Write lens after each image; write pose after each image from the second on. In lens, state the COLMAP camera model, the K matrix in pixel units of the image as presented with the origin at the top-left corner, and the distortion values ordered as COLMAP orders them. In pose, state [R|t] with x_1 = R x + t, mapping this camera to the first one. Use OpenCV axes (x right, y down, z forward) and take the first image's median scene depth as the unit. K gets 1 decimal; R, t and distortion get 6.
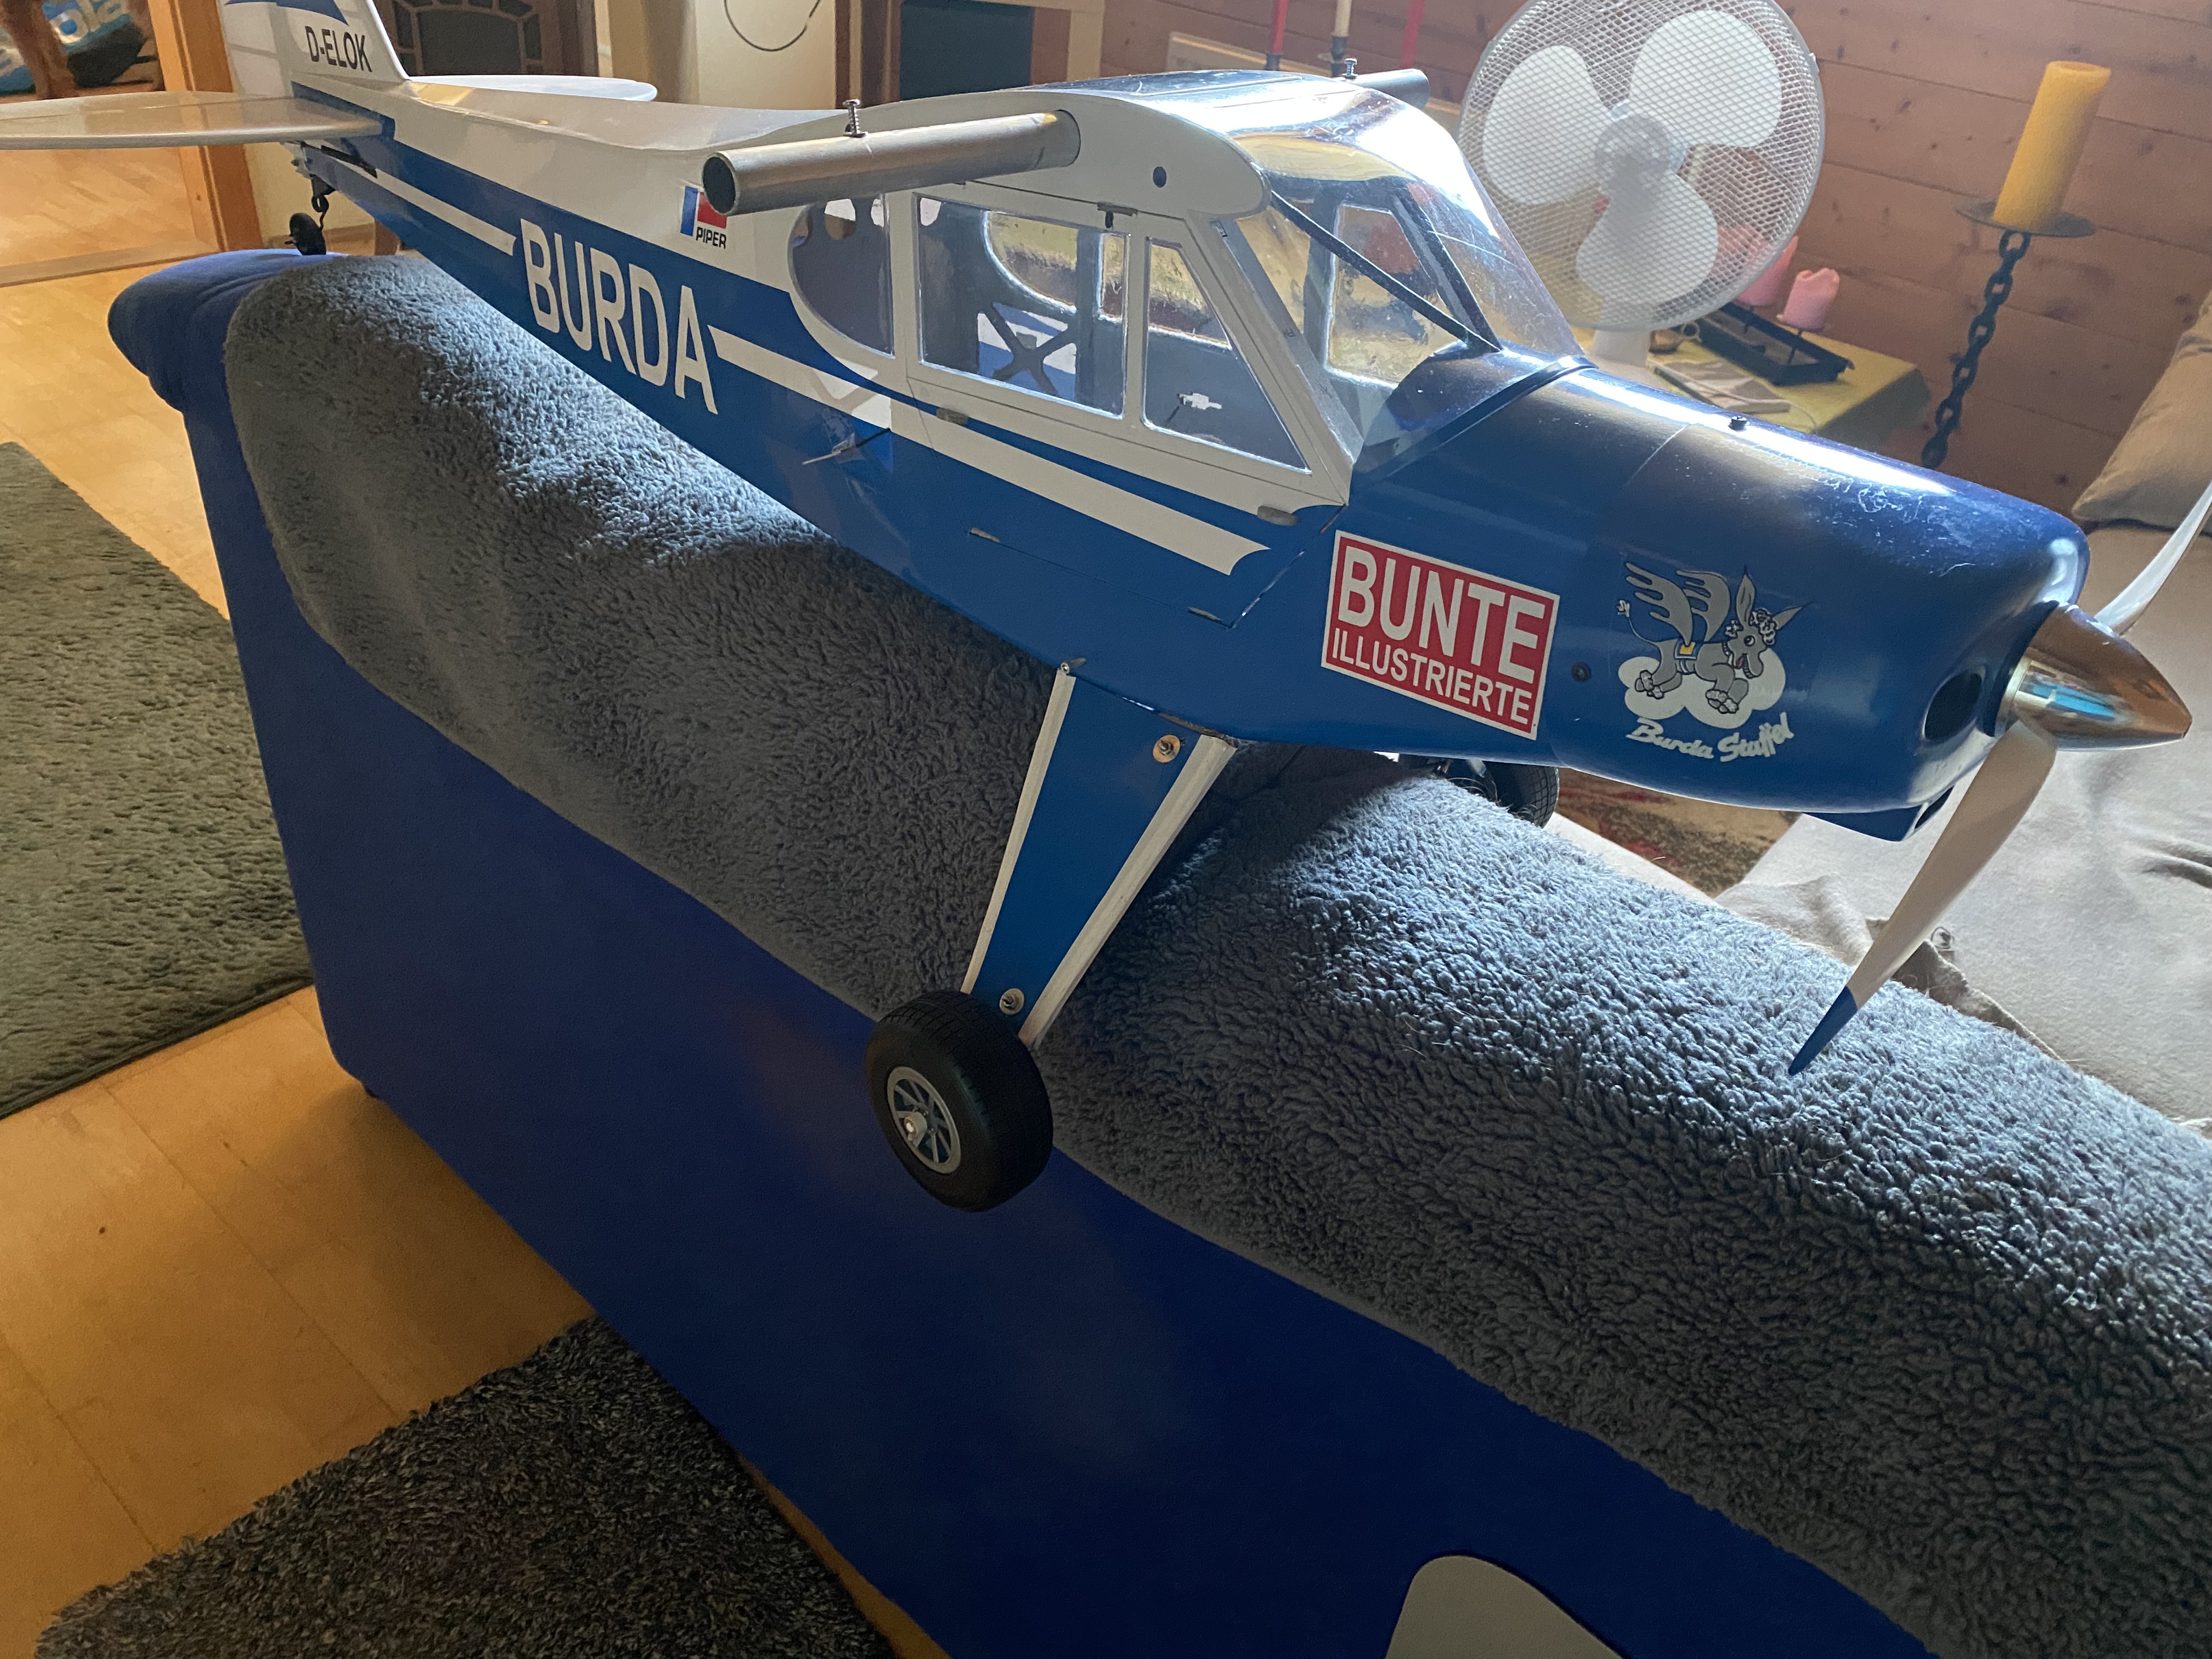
lens RADIAL K [[1696.5, 0, 1091.5], [0, 1696.5, 782.6], [0, 0, 1]] dist [-0.002222, -0.010531]
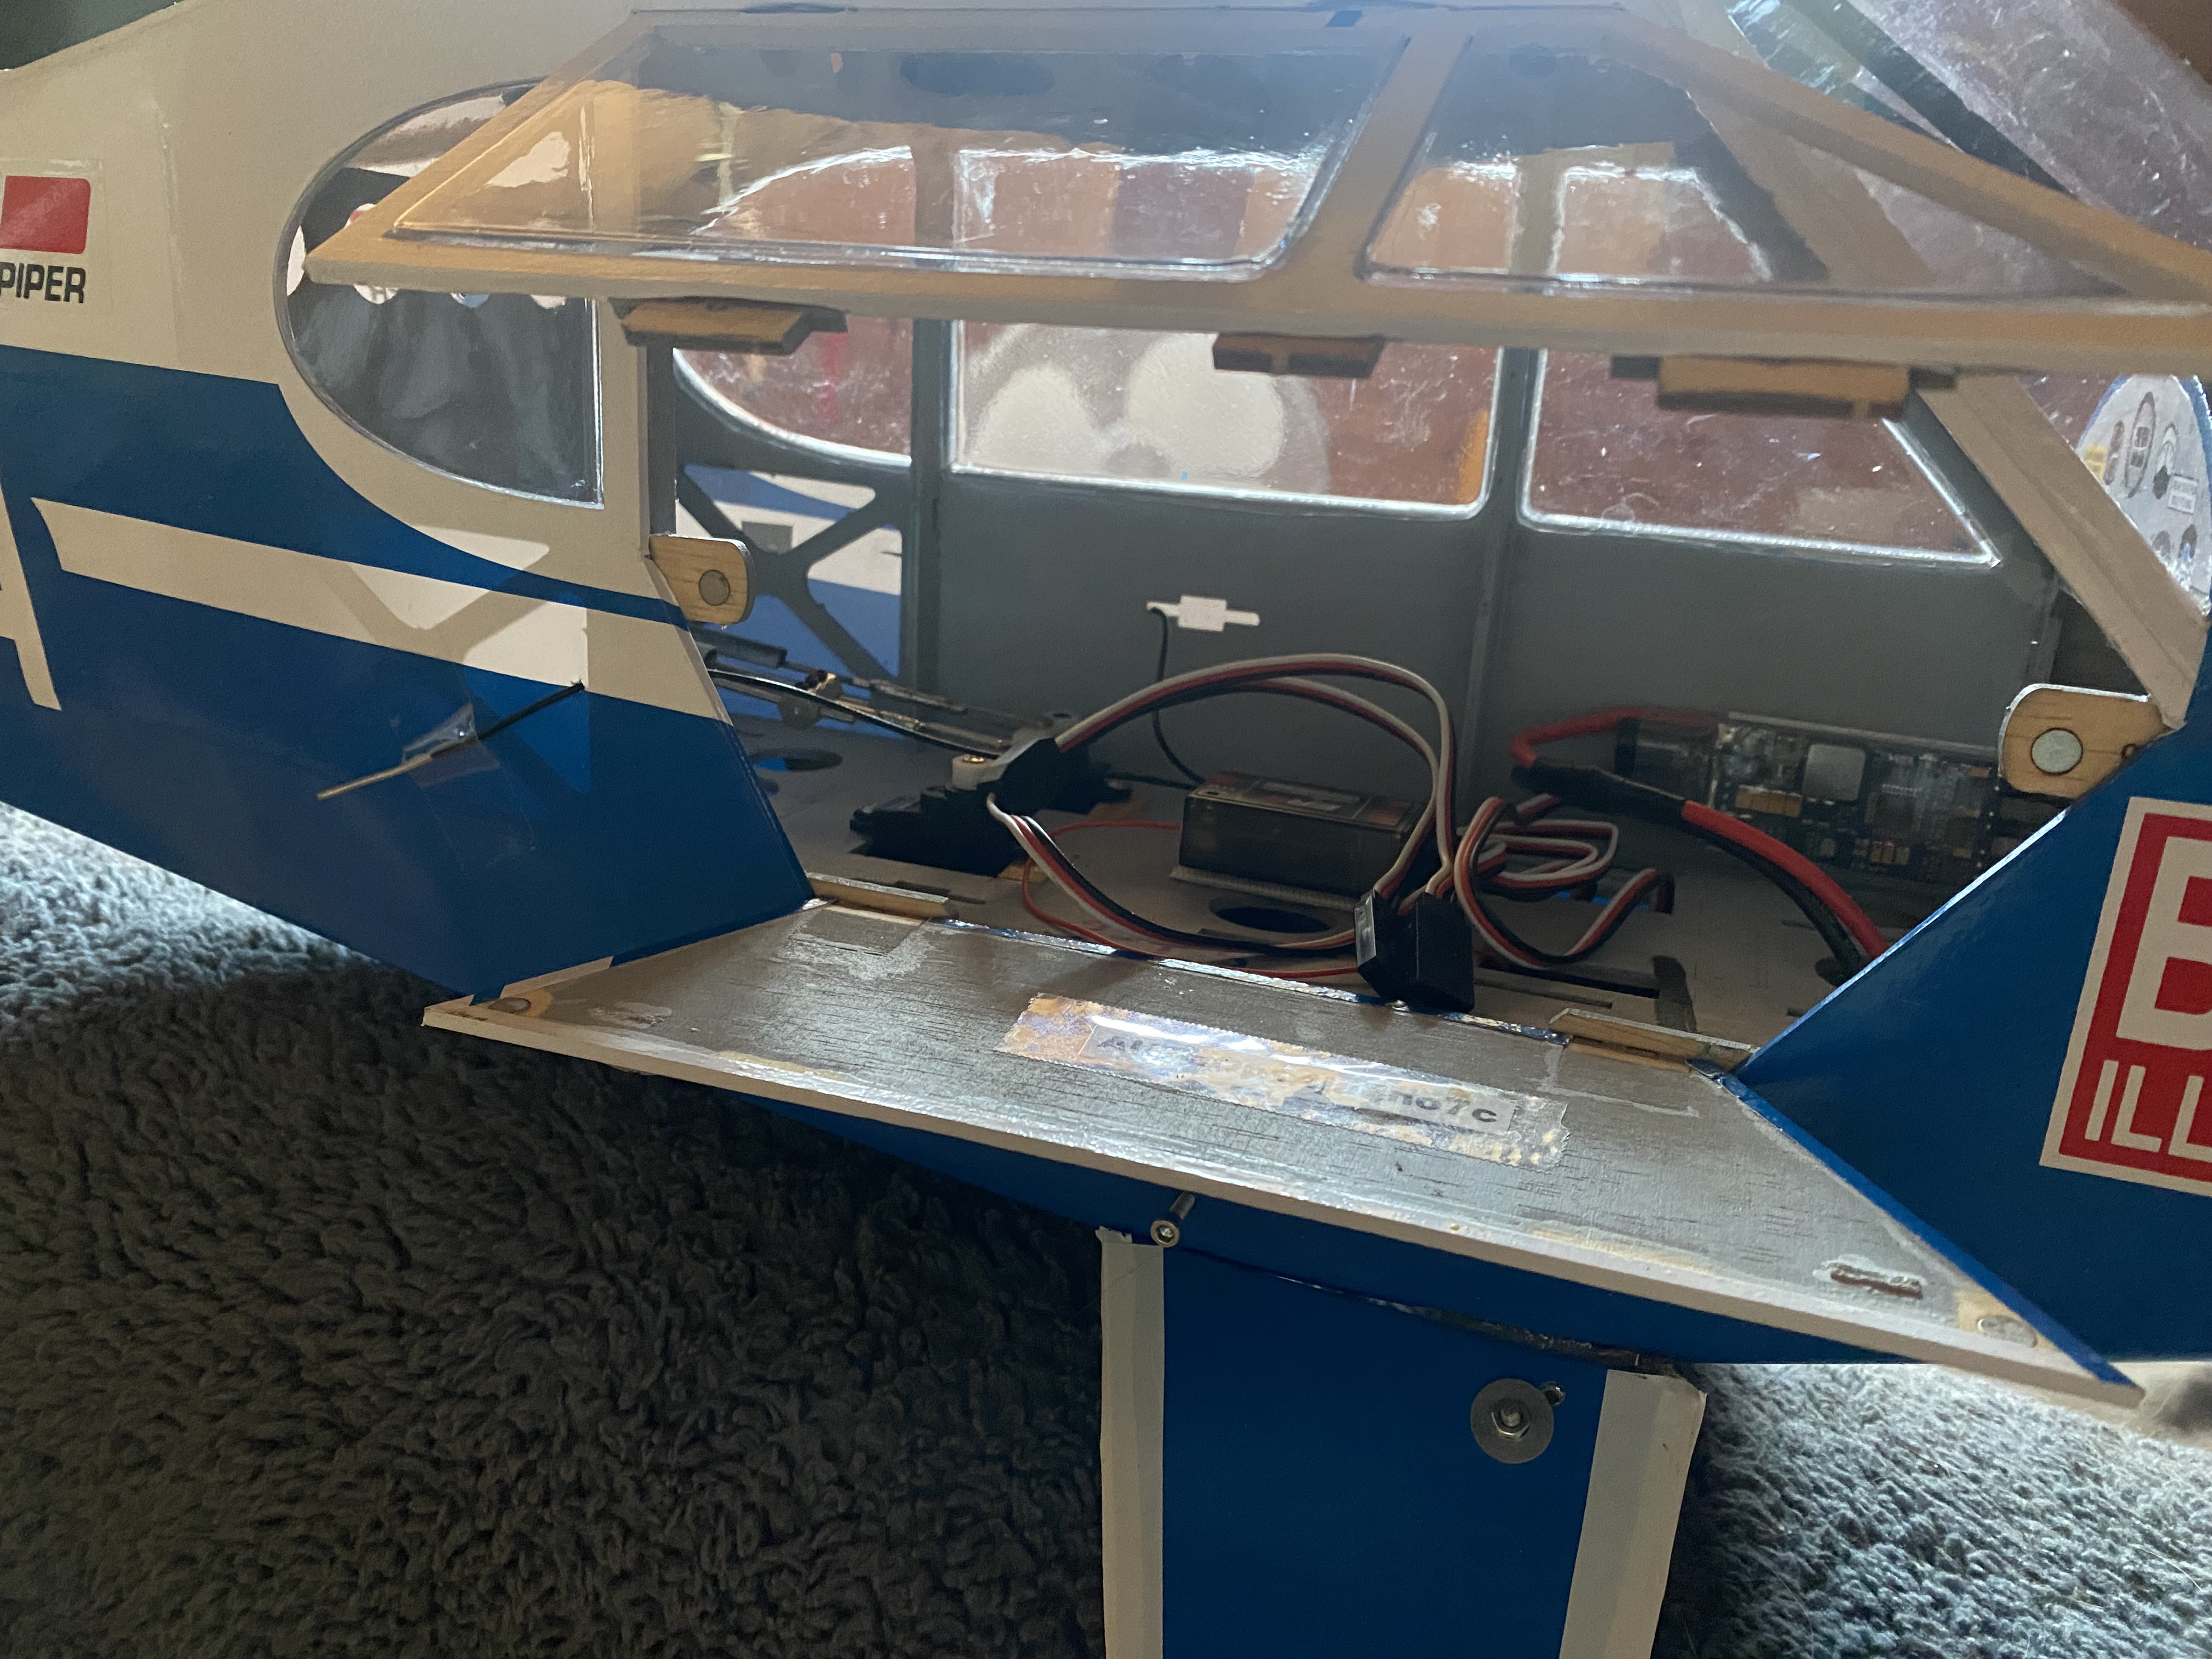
lens RADIAL K [[1648.9, 0, 1100.0], [0, 1648.9, 775.7], [0, 0, 1]] dist [0.034094, -0.037510]
pose [[0.922064, -0.059018, 0.382511, -0.181041], [0.144830, 0.969116, -0.199594, -0.097169], [-0.358918, 0.239437, 0.902135, 0.679595]]
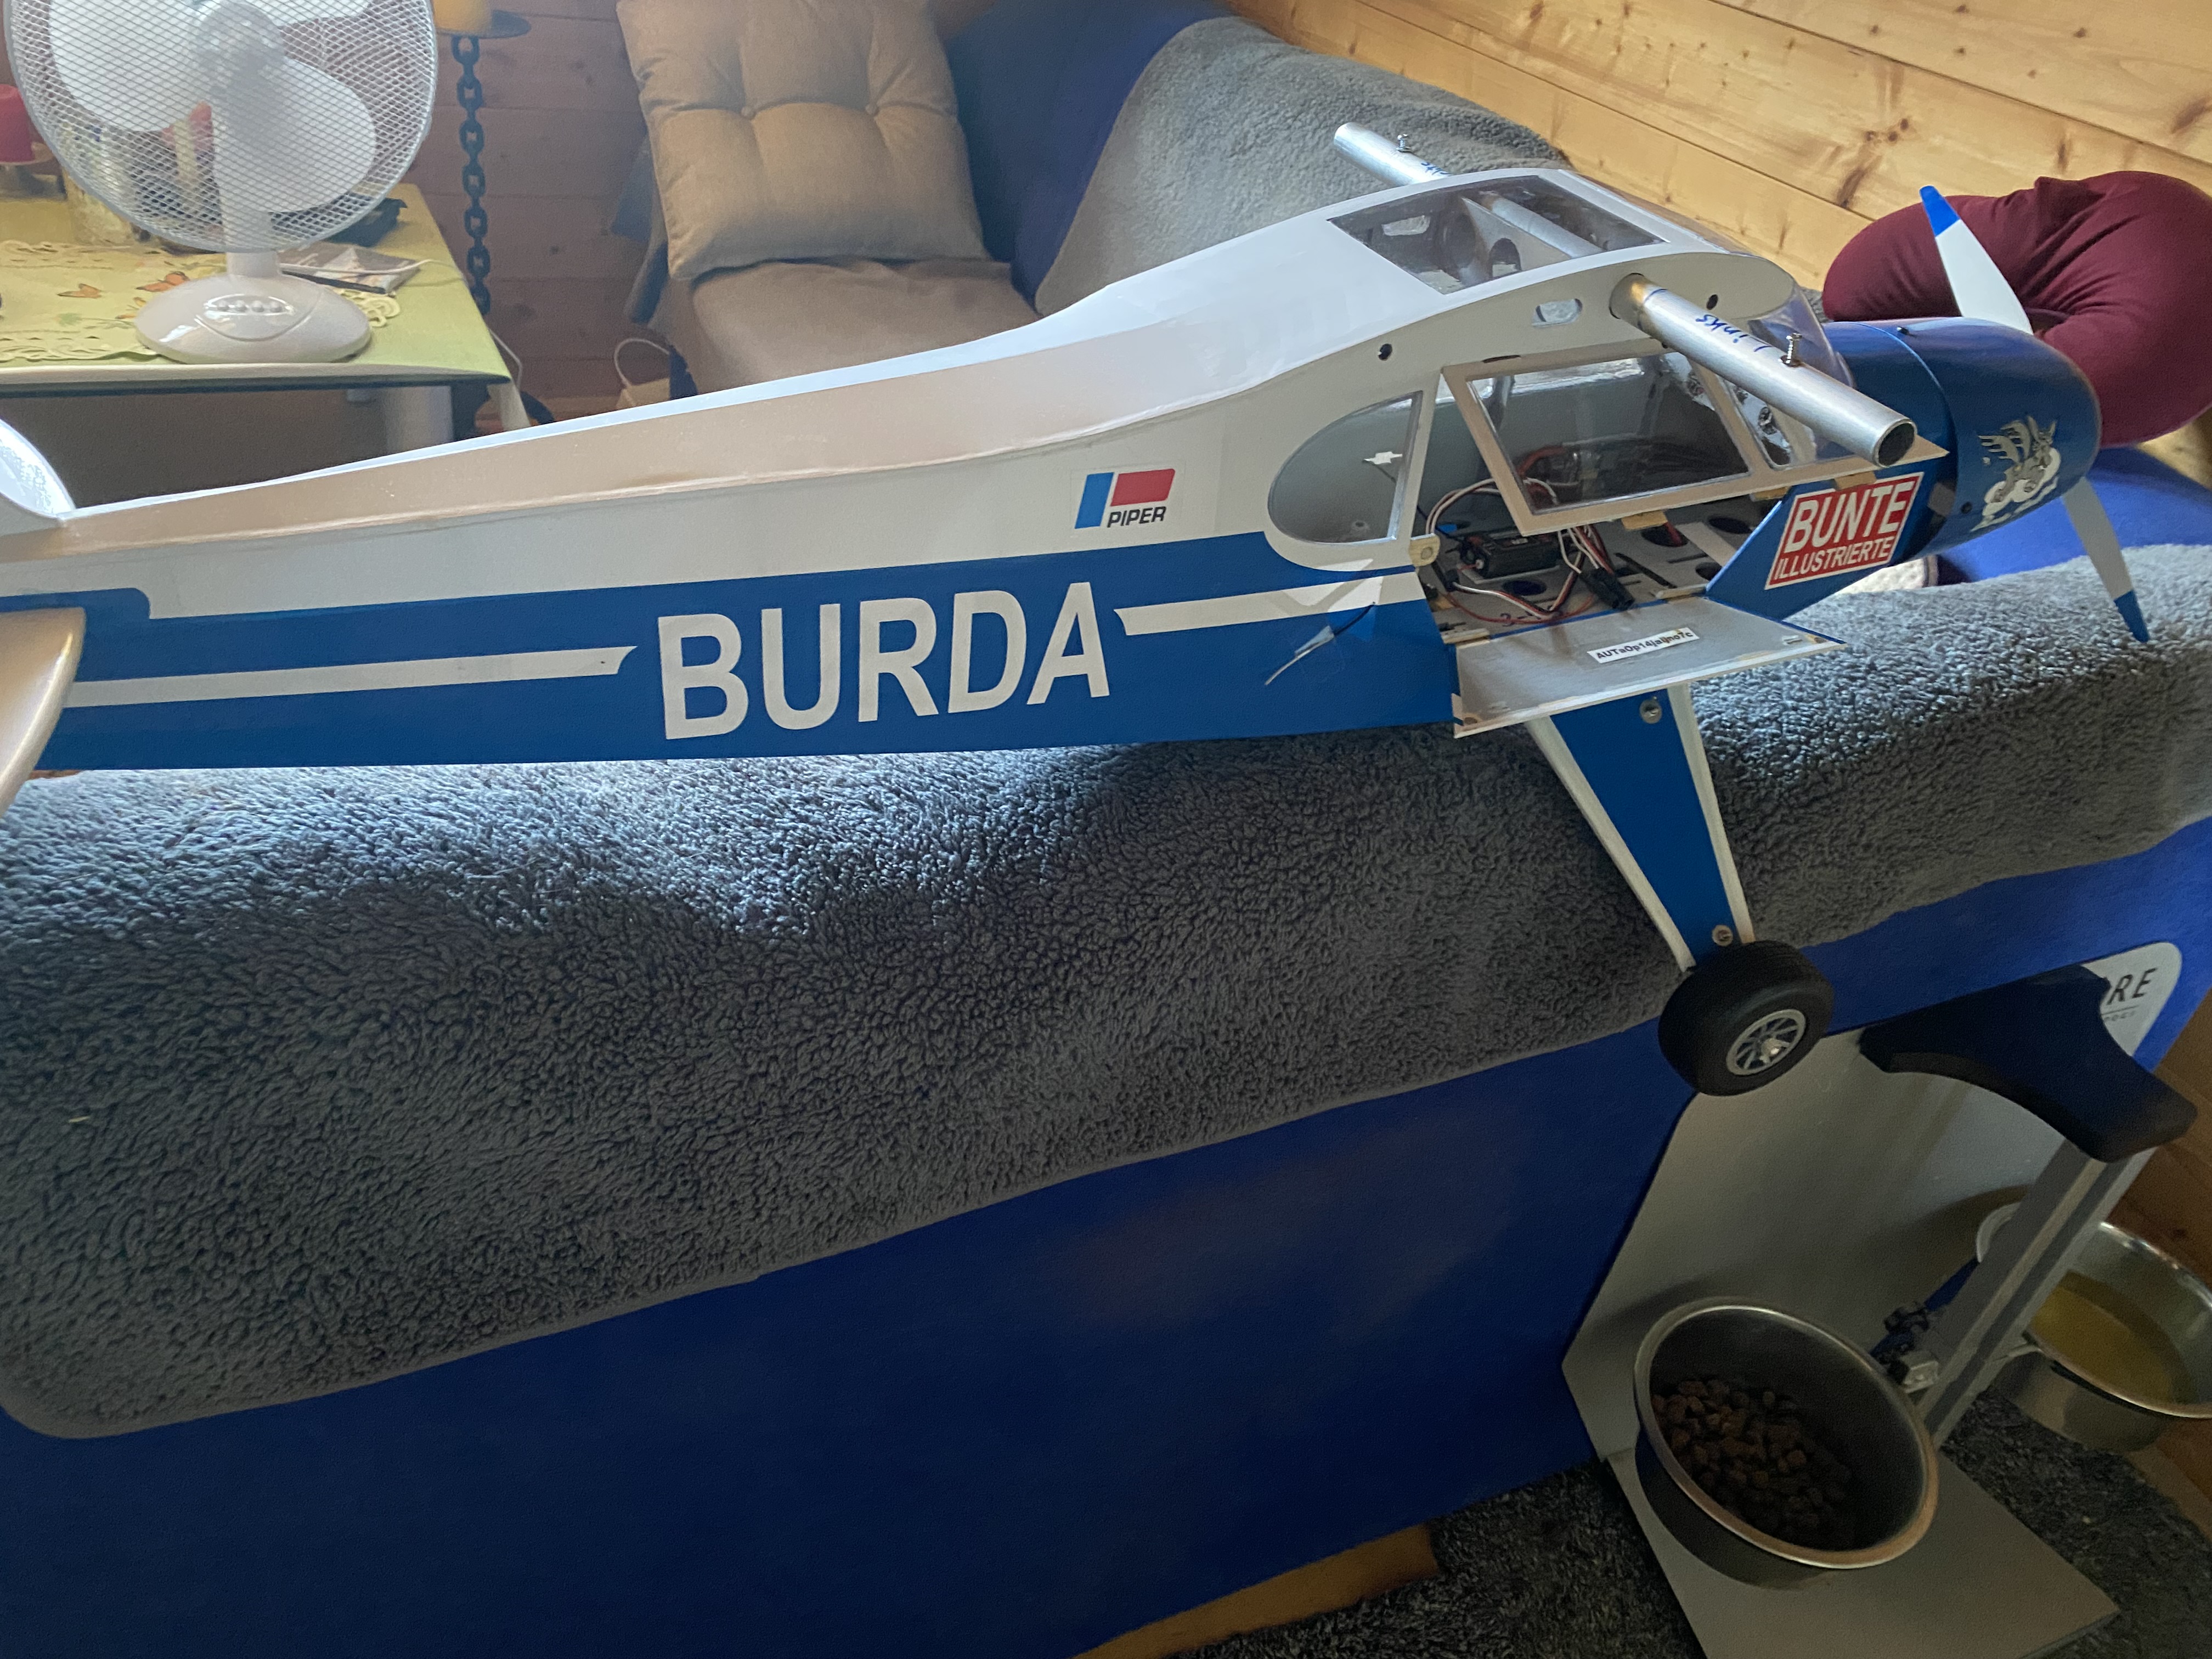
lens RADIAL K [[1599.5, 0, 1106.0], [0, 1599.5, 829.5], [0, 0, 1]] dist [0.005375, 0.004497]
pose [[0.409149, -0.561798, 0.719013, -1.136368], [0.407807, 0.817496, 0.406687, -0.652927], [-0.816266, 0.126823, 0.563582, 0.679477]]
